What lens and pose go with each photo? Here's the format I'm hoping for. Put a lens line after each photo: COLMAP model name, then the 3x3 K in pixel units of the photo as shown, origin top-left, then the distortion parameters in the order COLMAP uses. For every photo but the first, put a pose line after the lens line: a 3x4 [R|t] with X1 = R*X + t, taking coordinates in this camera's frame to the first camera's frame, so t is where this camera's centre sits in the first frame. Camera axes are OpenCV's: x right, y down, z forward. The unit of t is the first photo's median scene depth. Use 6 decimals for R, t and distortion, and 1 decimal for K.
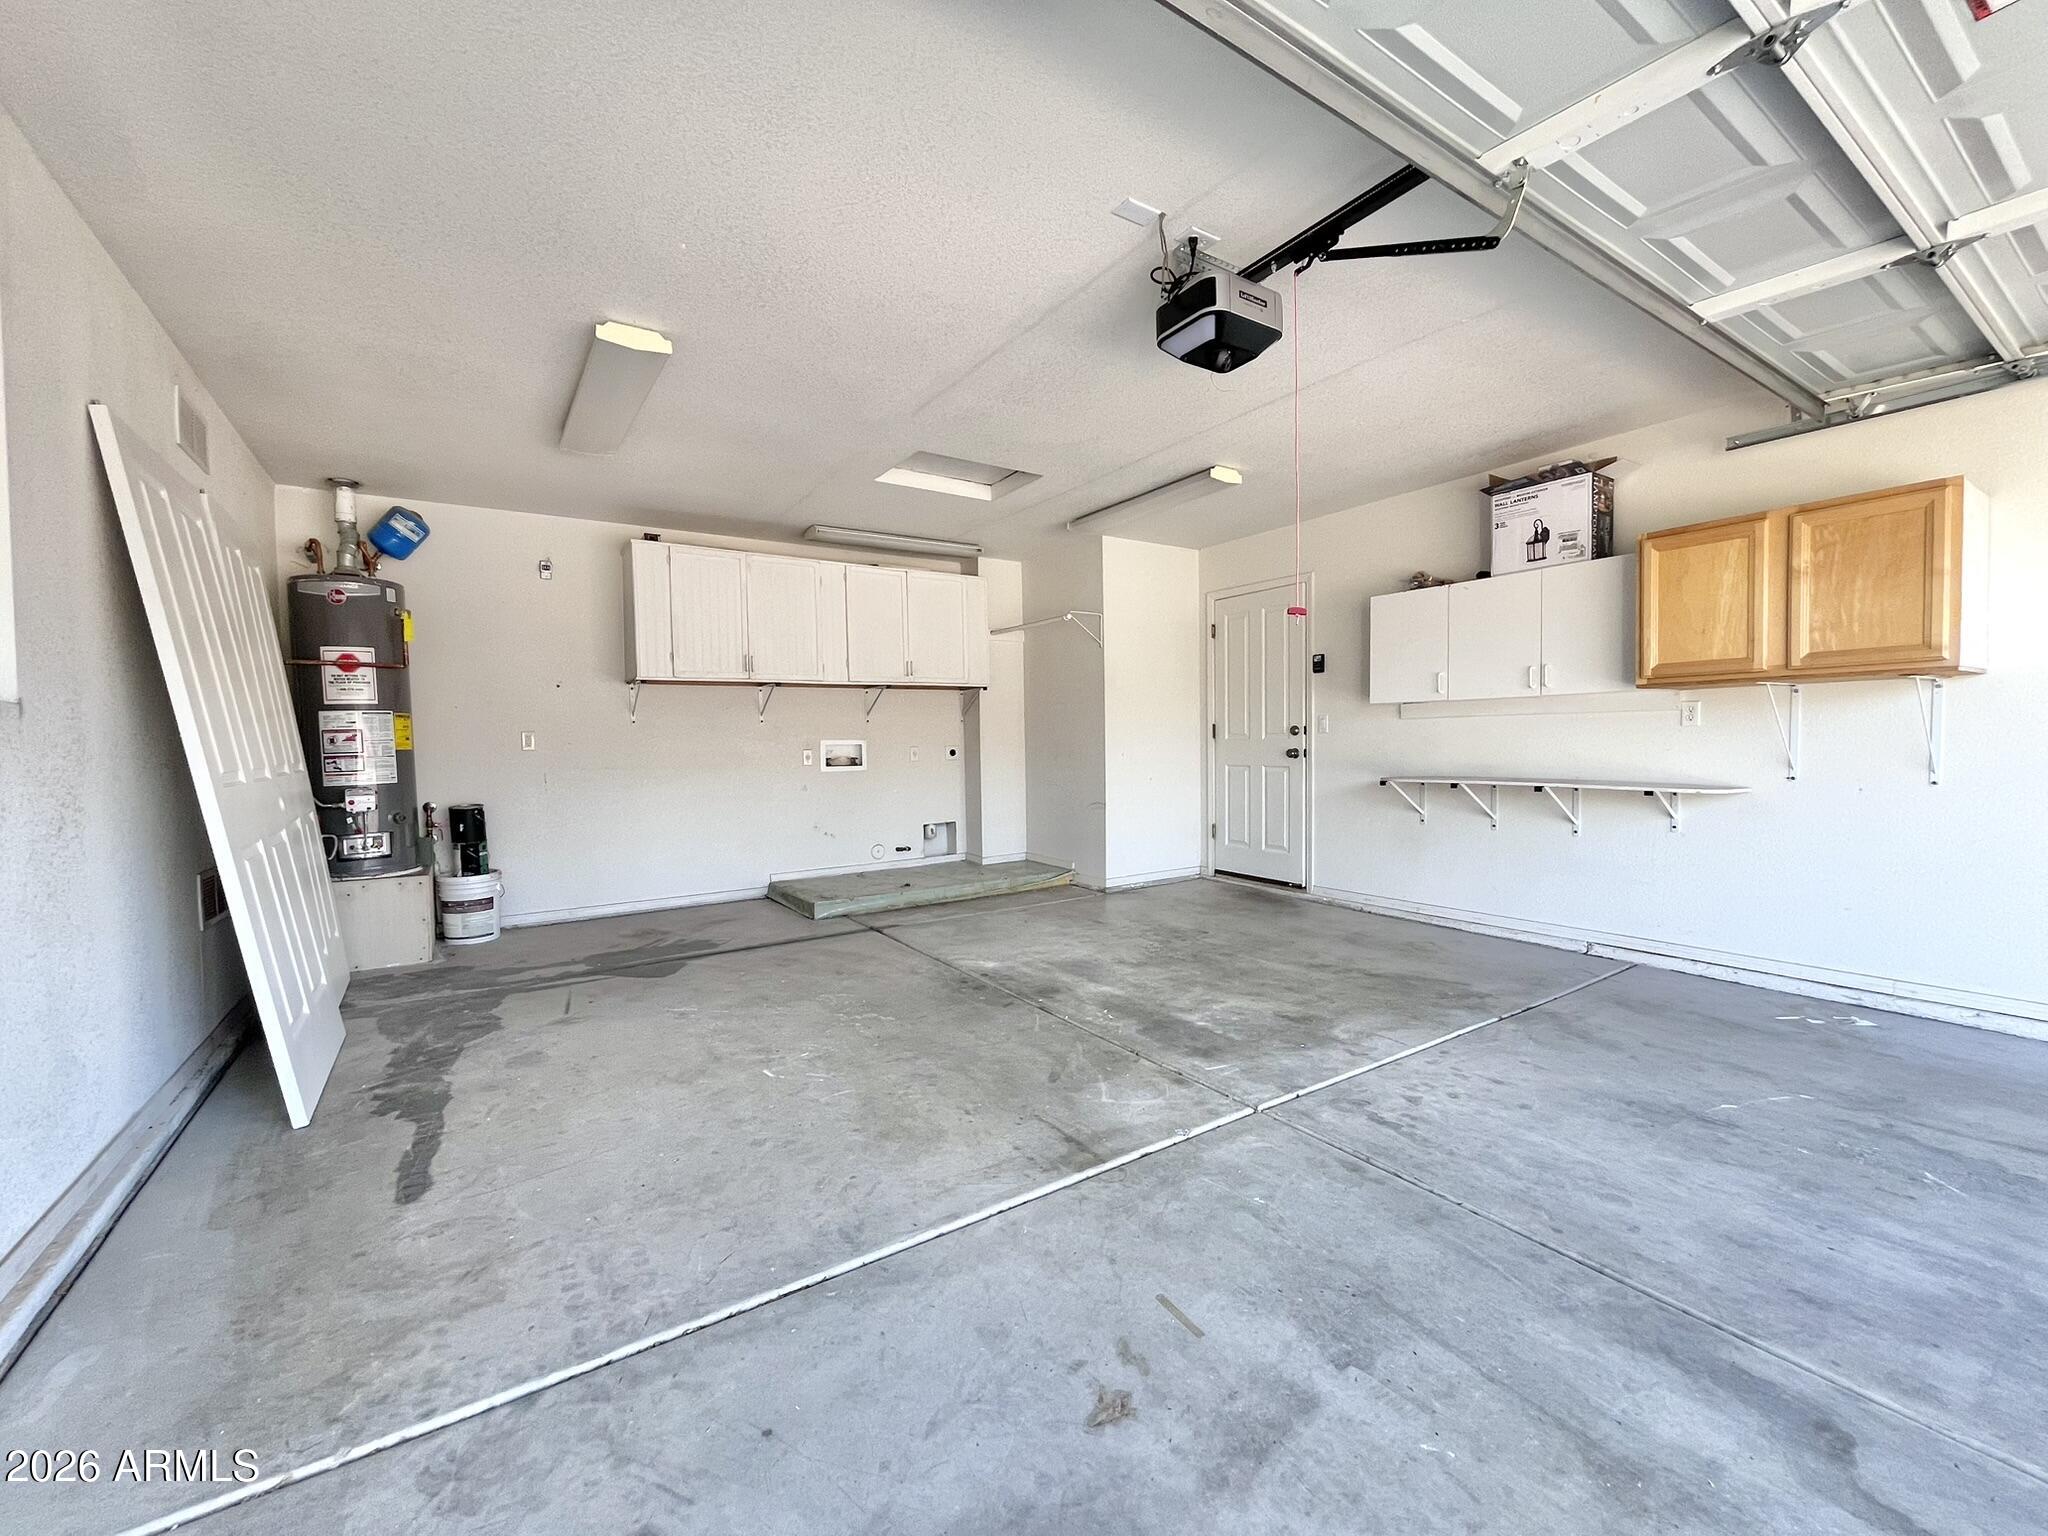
lens RADIAL K [[825.3, 0, 1032.2], [0, 825.3, 764.8], [0, 0, 1]] dist [0.000951, -0.000138]
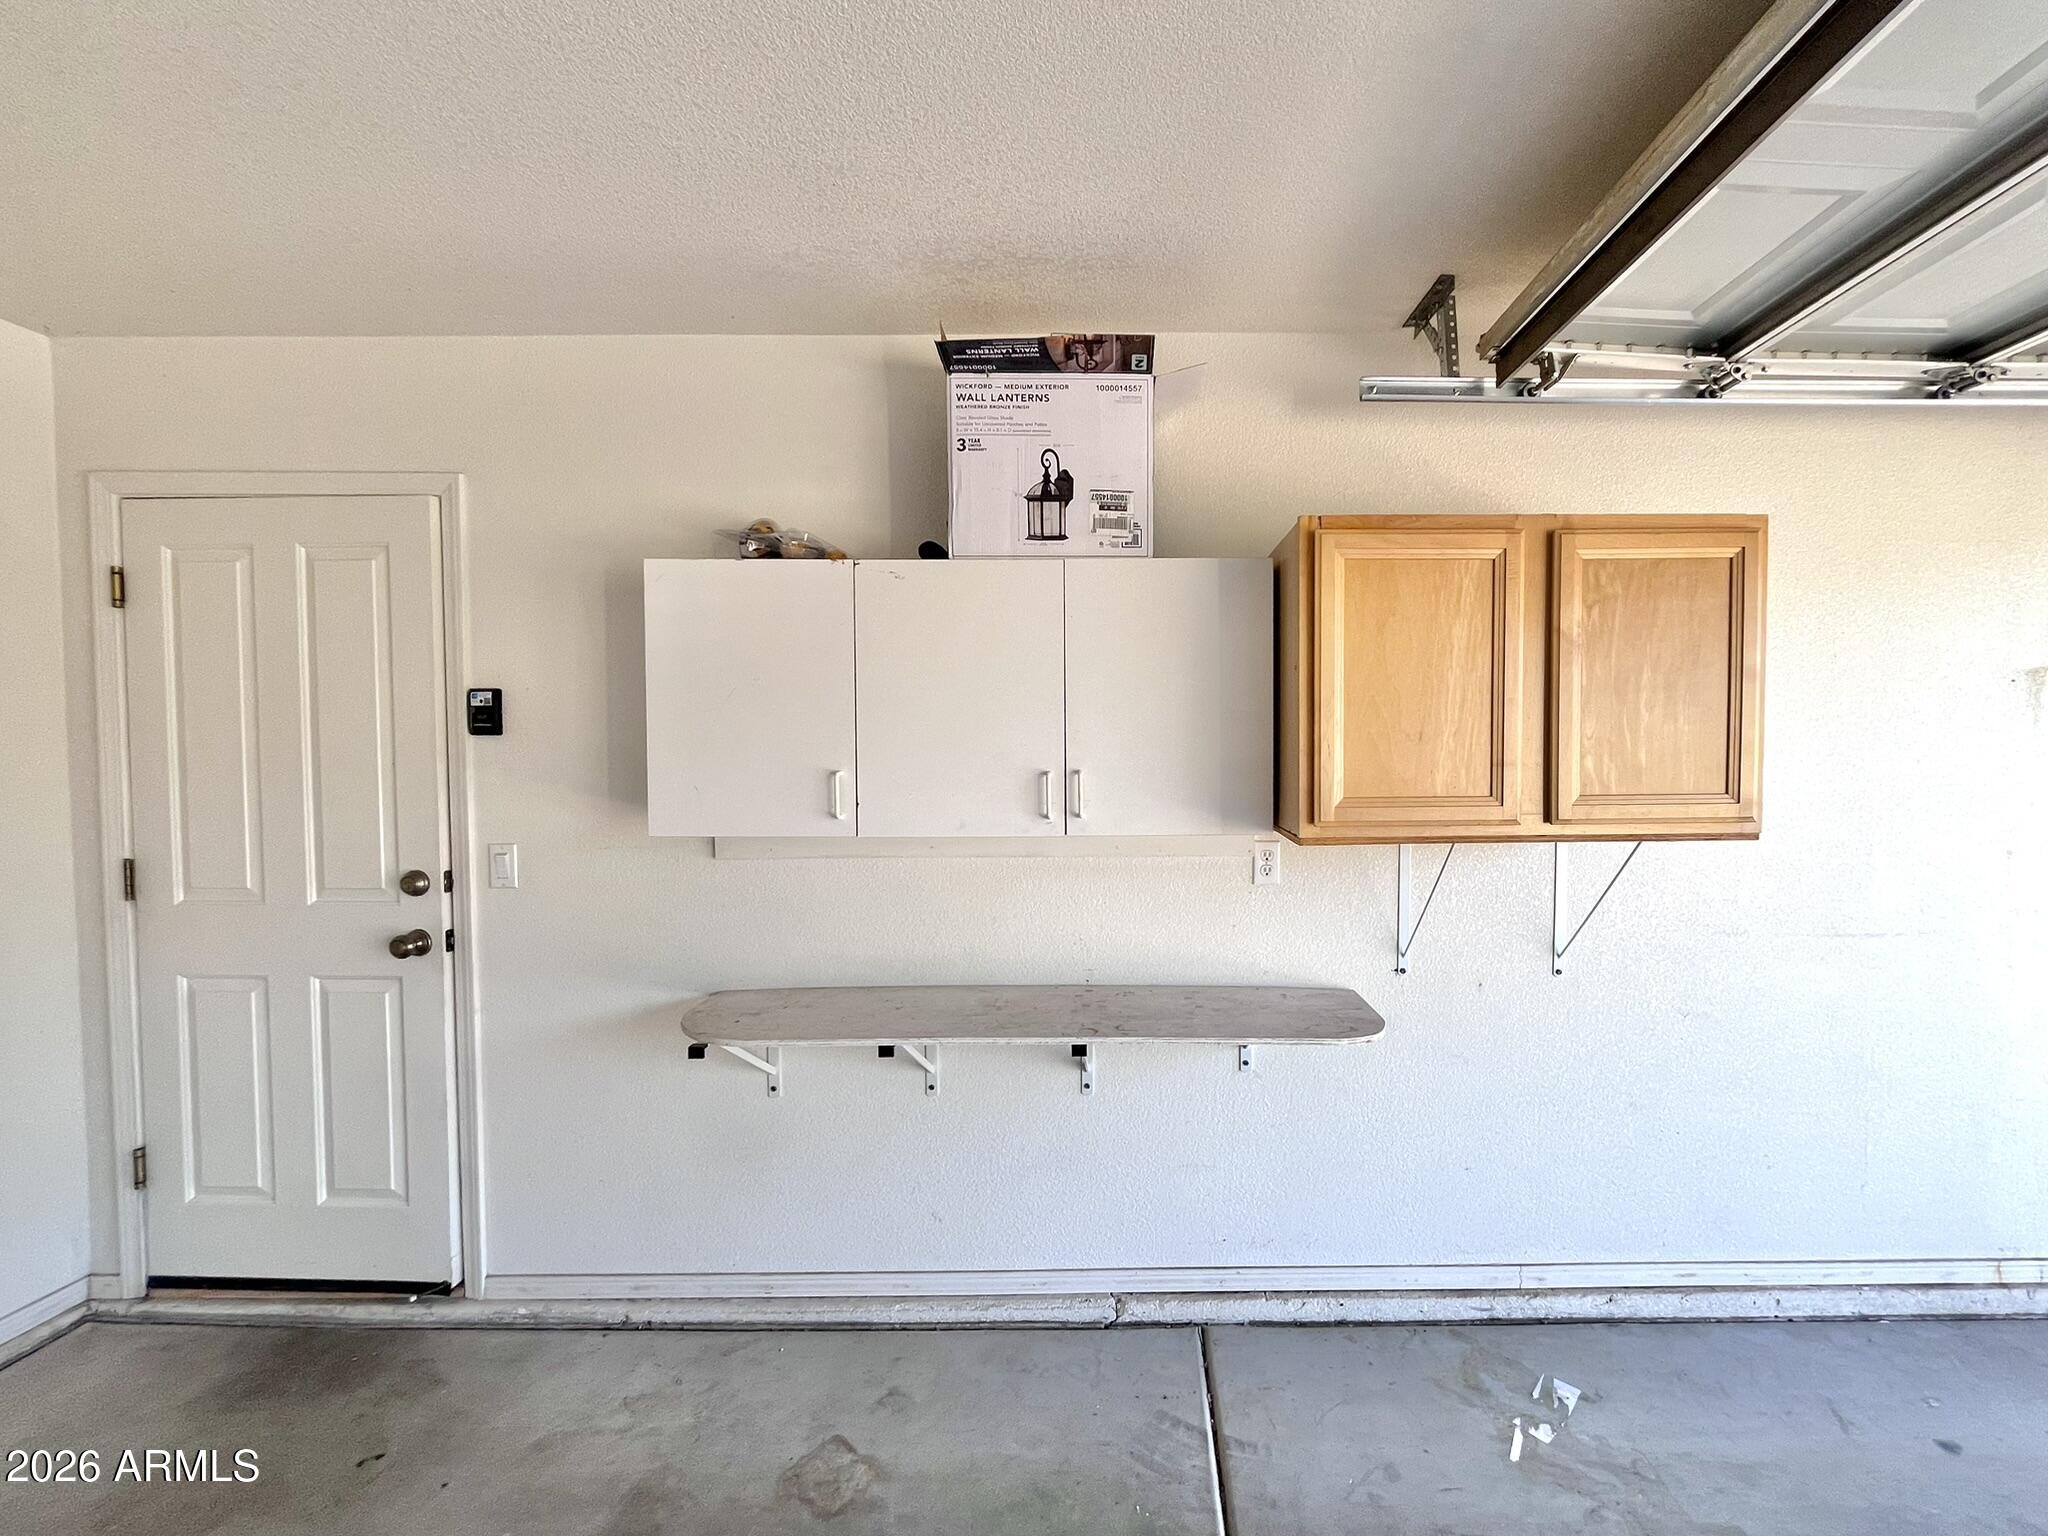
lens RADIAL K [[825.3, 0, 1032.2], [0, 825.3, 764.8], [0, 0, 1]] dist [0.000951, -0.000138]
pose [[0.562857, -0.022133, 0.826258, 0.216798], [0.020951, 0.999702, 0.012507, -0.123561], [-0.826289, 0.010271, 0.563153, 0.722952]]
